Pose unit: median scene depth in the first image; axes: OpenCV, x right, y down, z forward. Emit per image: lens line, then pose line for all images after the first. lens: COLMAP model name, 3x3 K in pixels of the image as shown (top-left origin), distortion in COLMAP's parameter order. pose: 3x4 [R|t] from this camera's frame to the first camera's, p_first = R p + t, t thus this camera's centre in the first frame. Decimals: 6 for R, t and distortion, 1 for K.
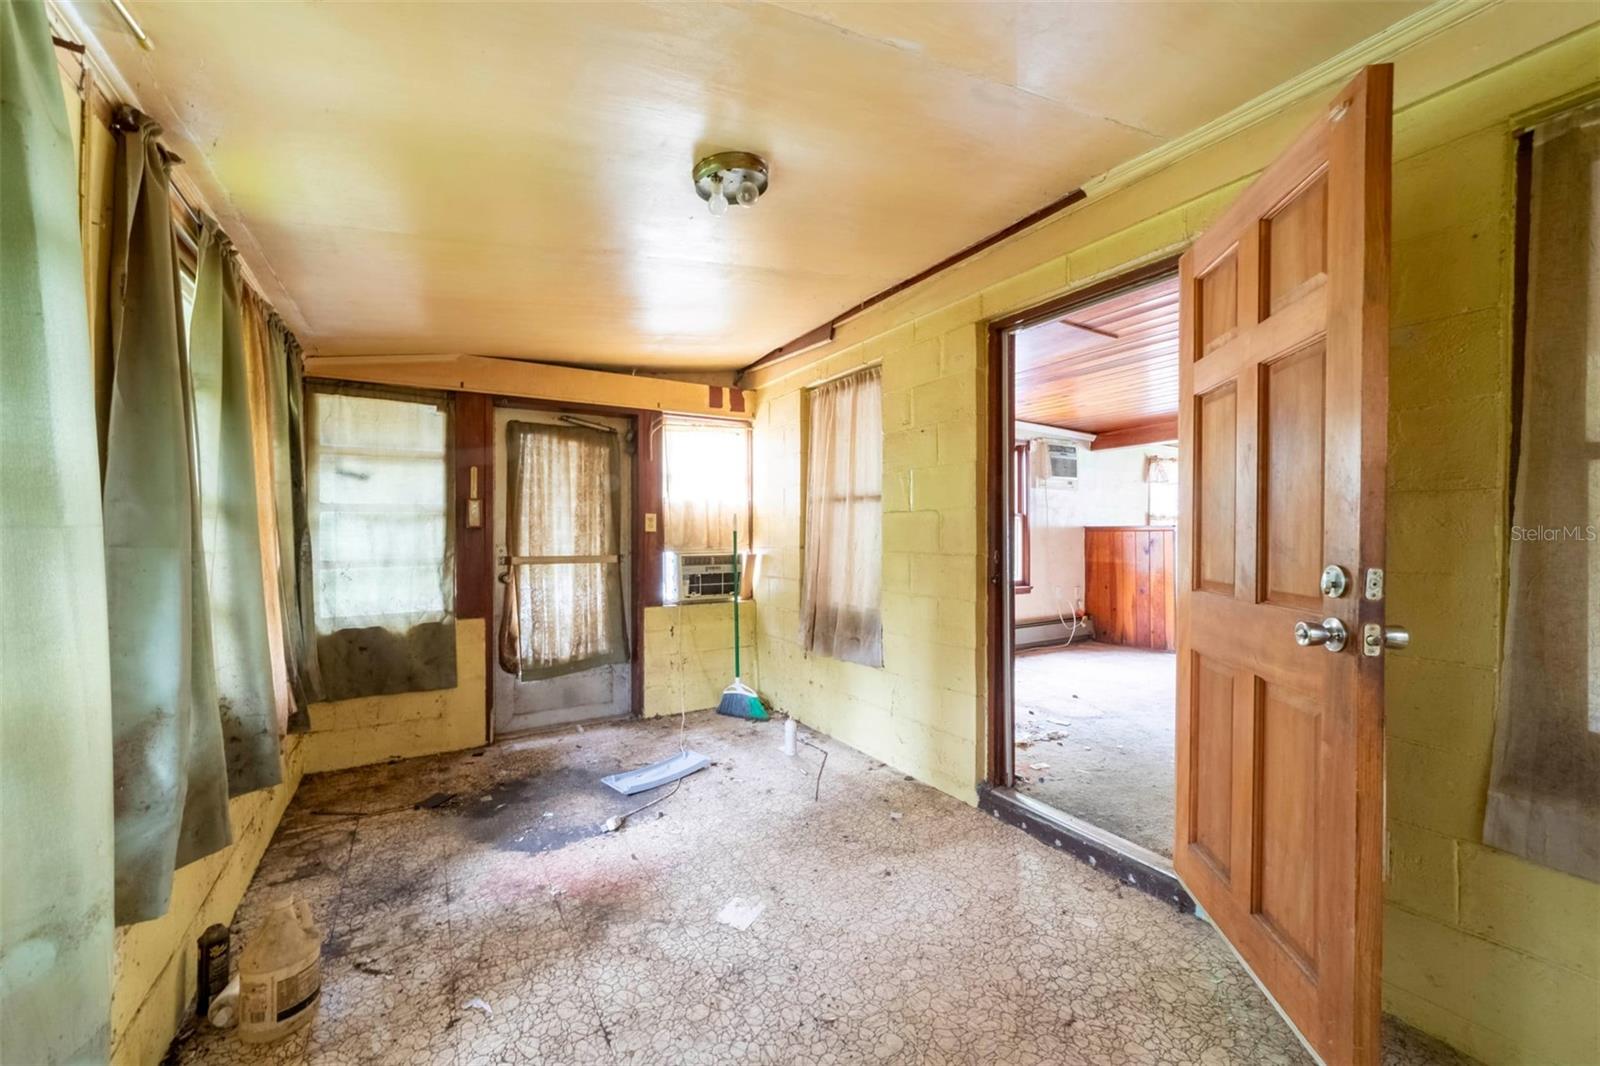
lens RADIAL K [[608.6, 0, 795.4], [0, 608.6, 540.2], [0, 0, 1]] dist [-0.013000, 0.001391]
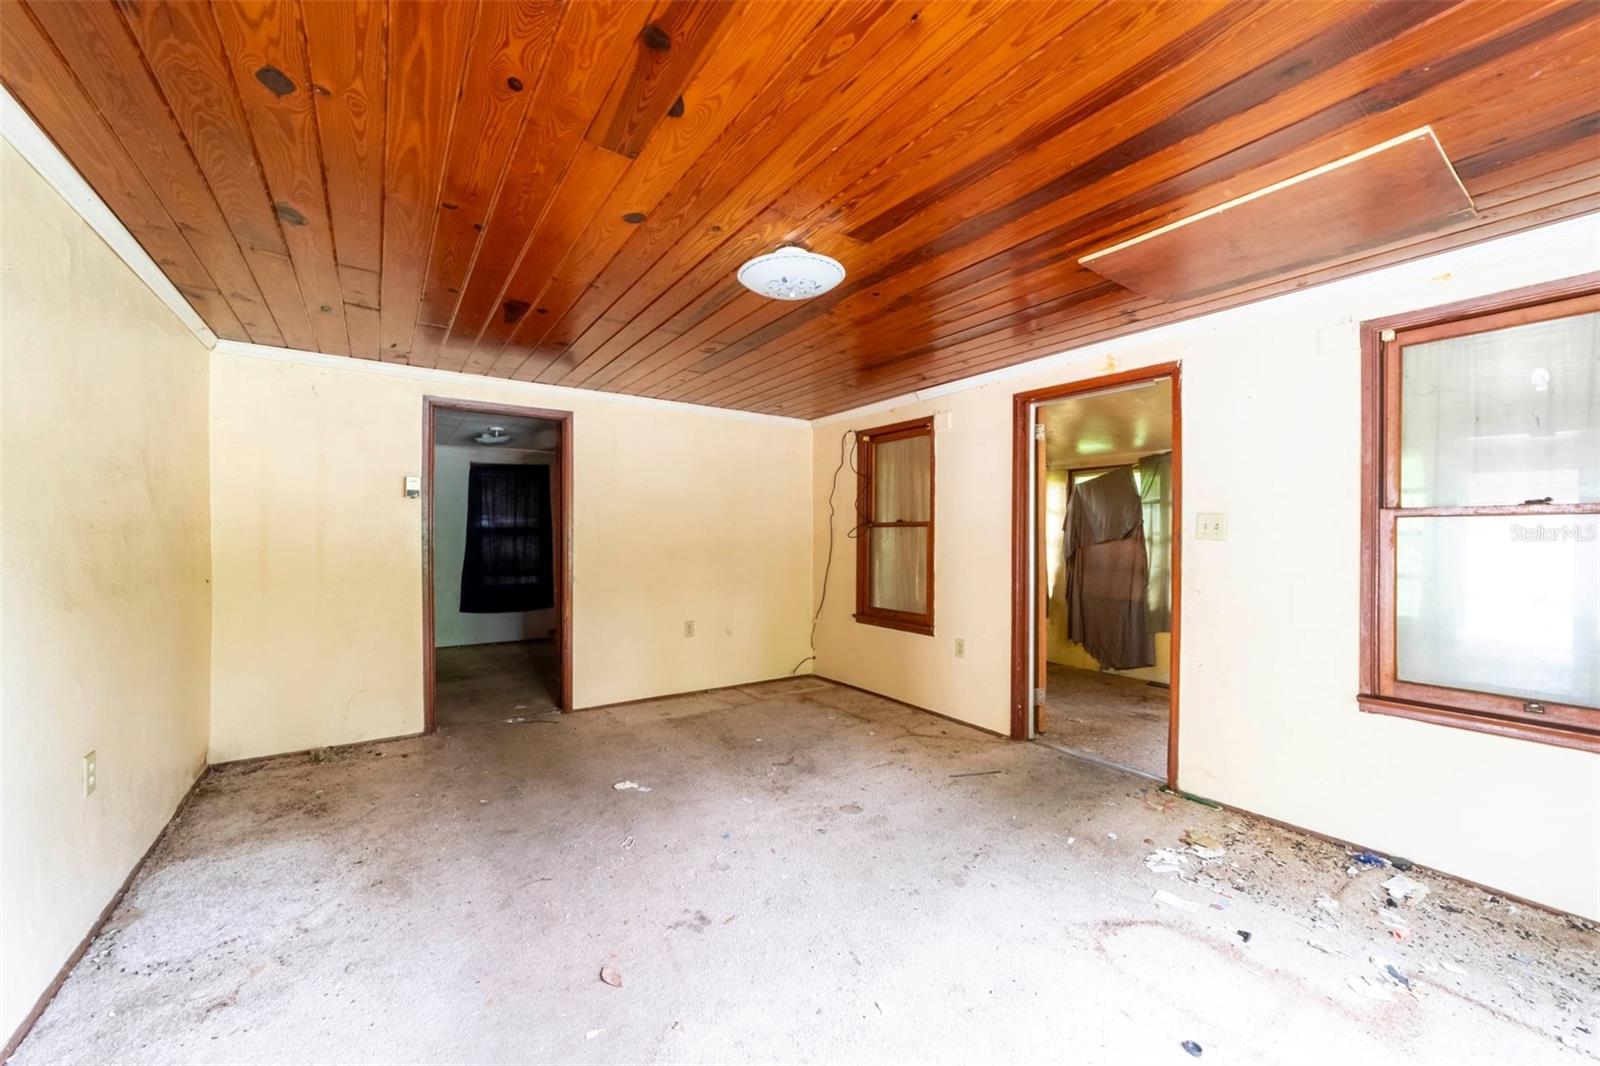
lens RADIAL K [[608.6, 0, 803.2], [0, 608.6, 532.7], [0, 0, 1]] dist [-0.013000, 0.001391]
pose [[-0.998641, -0.006830, -0.051675, 0.902006], [-0.007436, 0.999906, 0.011538, -0.053072], [0.051591, 0.011907, -0.998597, 1.730492]]
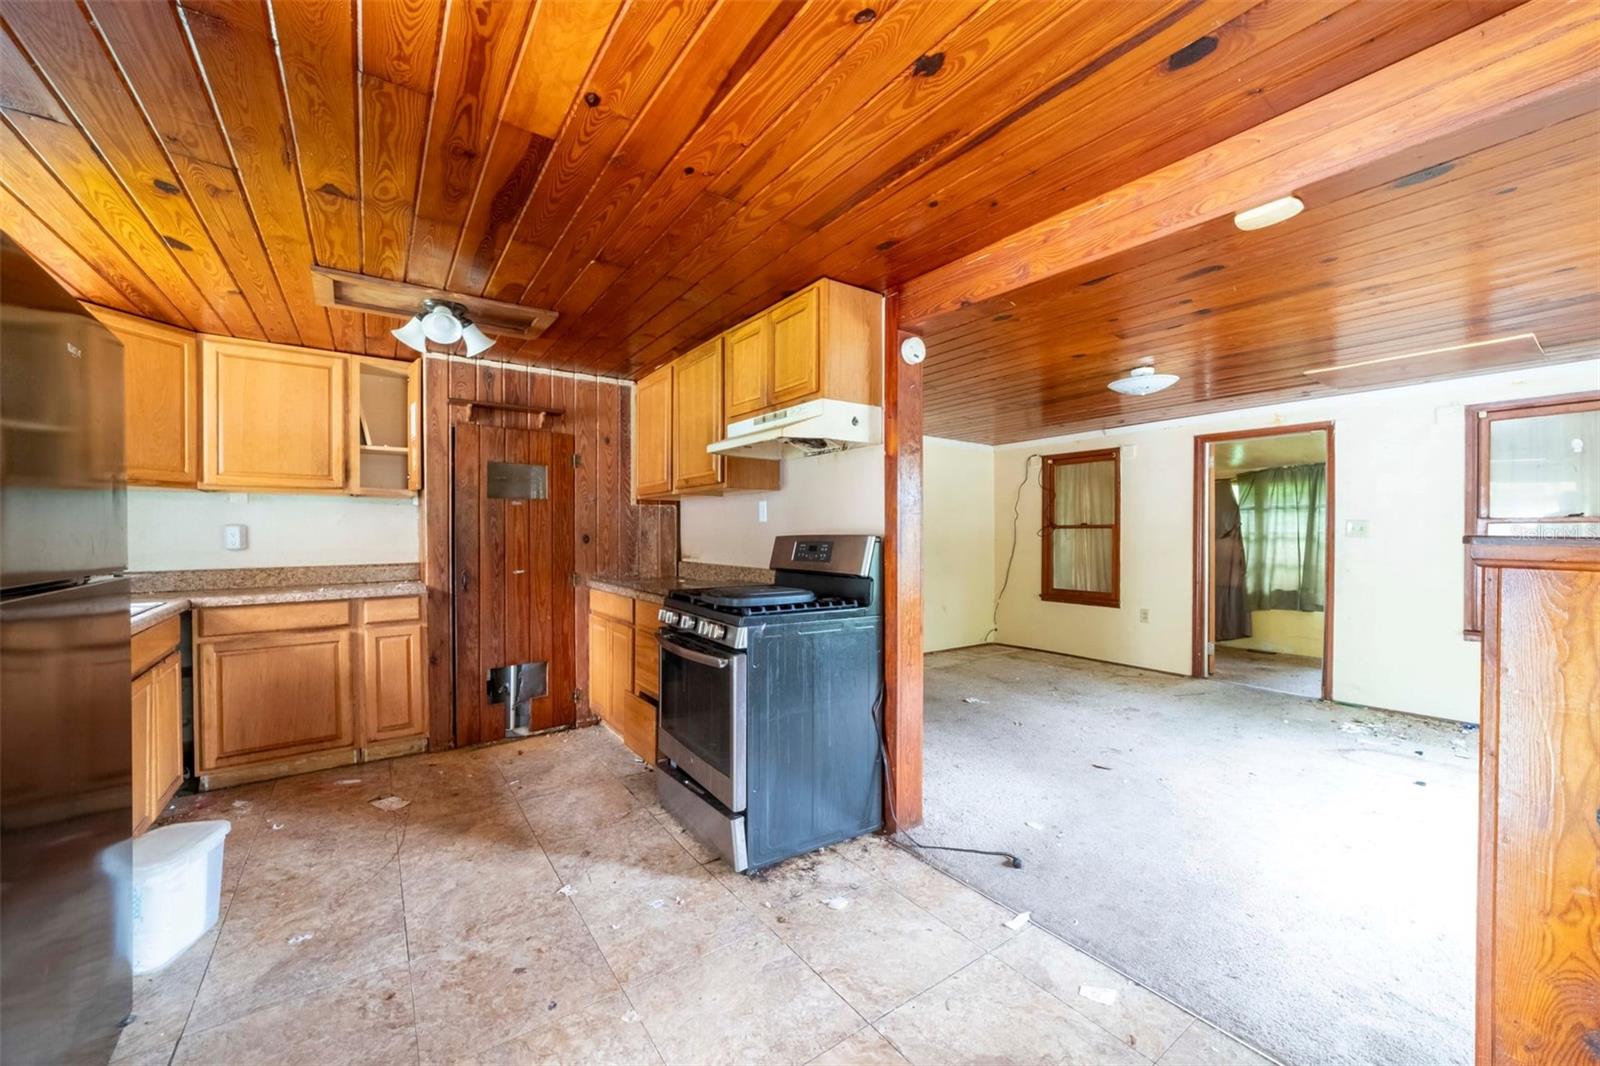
lens RADIAL K [[608.6, 0, 795.4], [0, 608.6, 535.5], [0, 0, 1]] dist [-0.013000, 0.001391]
pose [[-0.998370, -0.005834, -0.056773, 1.600594], [-0.006756, 0.999848, 0.016066, -0.054609], [0.056671, 0.016423, -0.998258, 2.163627]]
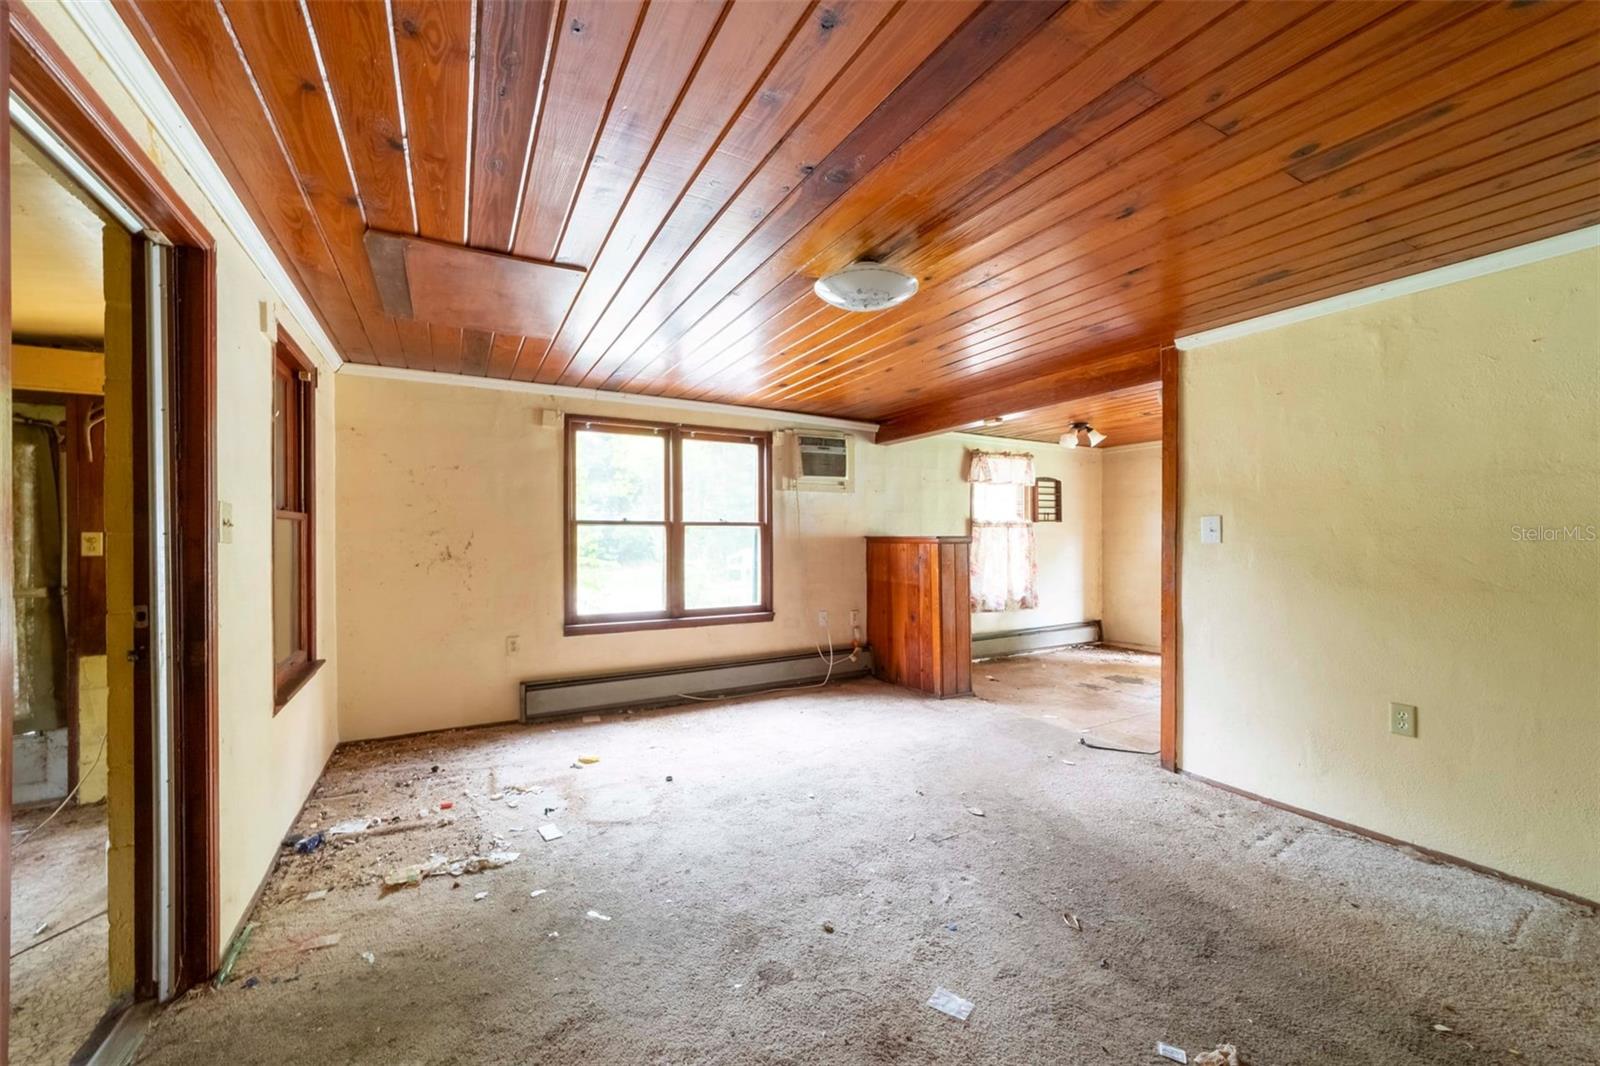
lens RADIAL K [[608.6, 0, 811.4], [0, 608.6, 532.4], [0, 0, 1]] dist [-0.013000, 0.001391]
pose [[0.999463, -0.005474, -0.032321, 0.840606], [0.005134, 0.999931, -0.010573, -0.038489], [0.032377, 0.010402, 0.999422, 0.350657]]
